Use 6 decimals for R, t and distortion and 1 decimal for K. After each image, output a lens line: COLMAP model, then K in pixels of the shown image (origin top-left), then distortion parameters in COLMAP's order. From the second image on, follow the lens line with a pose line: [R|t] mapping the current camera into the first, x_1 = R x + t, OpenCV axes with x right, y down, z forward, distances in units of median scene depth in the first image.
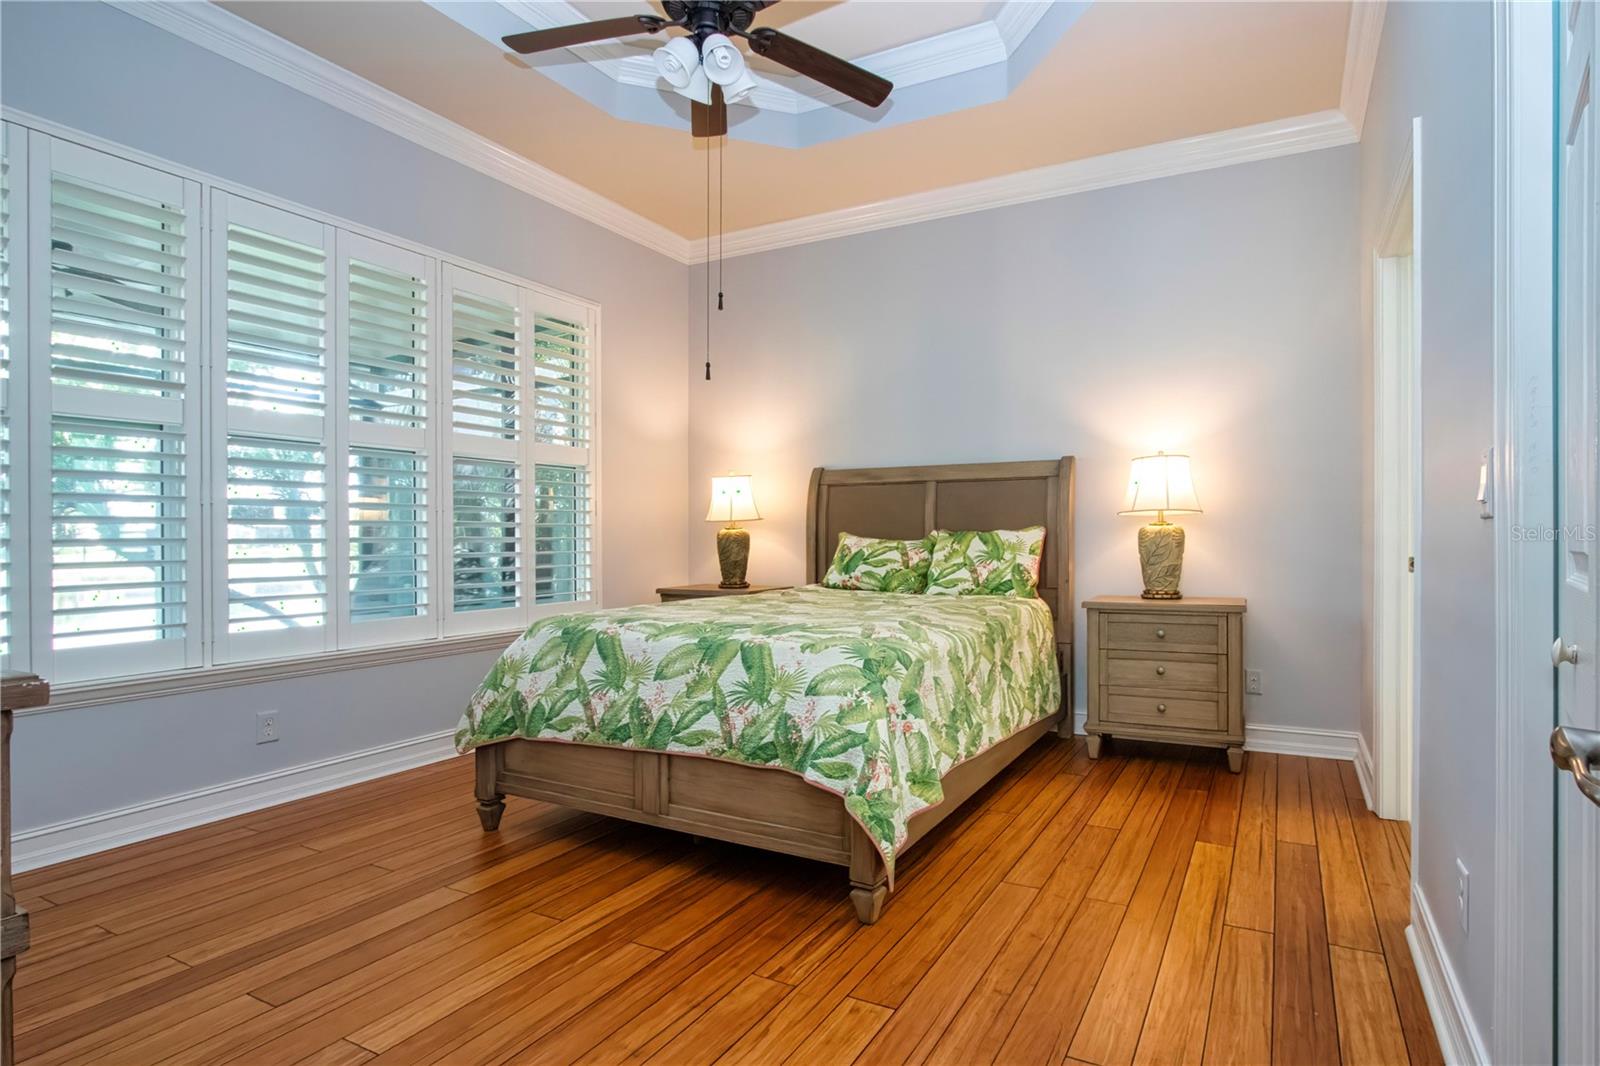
lens RADIAL K [[755.6, 0, 872.4], [0, 755.6, 532.2], [0, 0, 1]] dist [-0.005147, -0.000389]
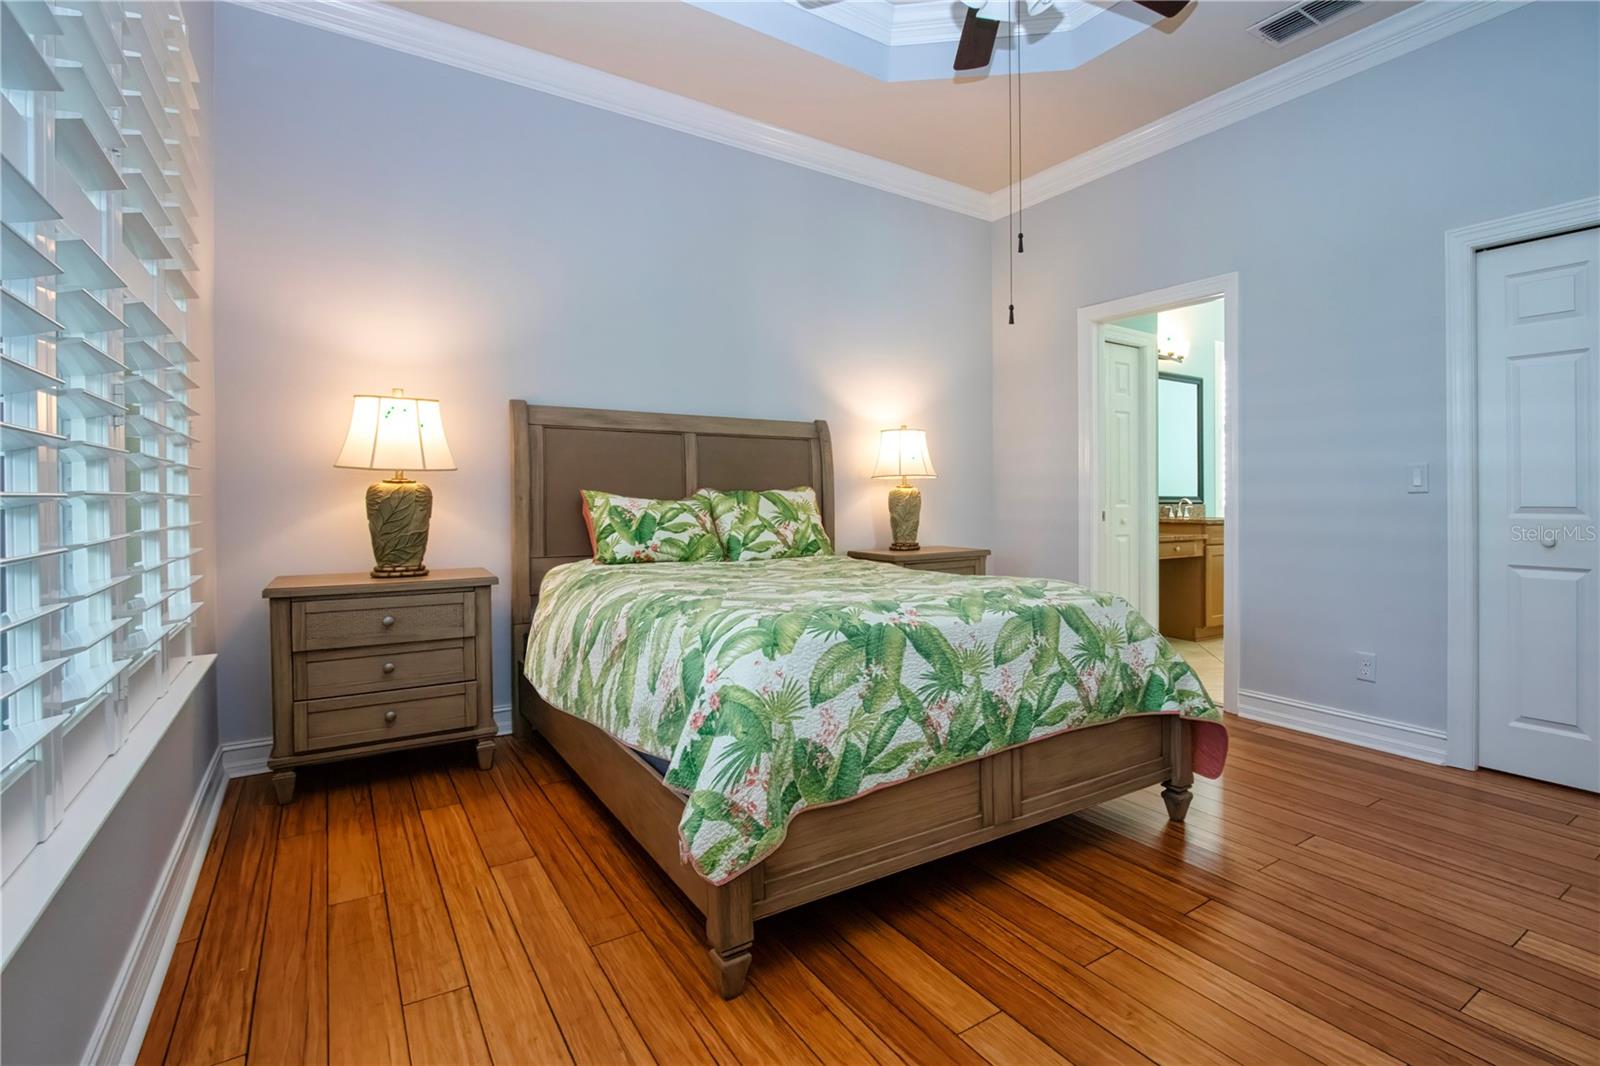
lens RADIAL K [[776.4, 0, 885.3], [0, 776.4, 488.7], [0, 0, 1]] dist [-0.004771, -0.000646]
pose [[0.483555, 0.012884, 0.875219, -1.043440], [-0.009934, 0.999908, -0.009230, 0.005373], [-0.875257, -0.004231, 0.483639, 0.644020]]
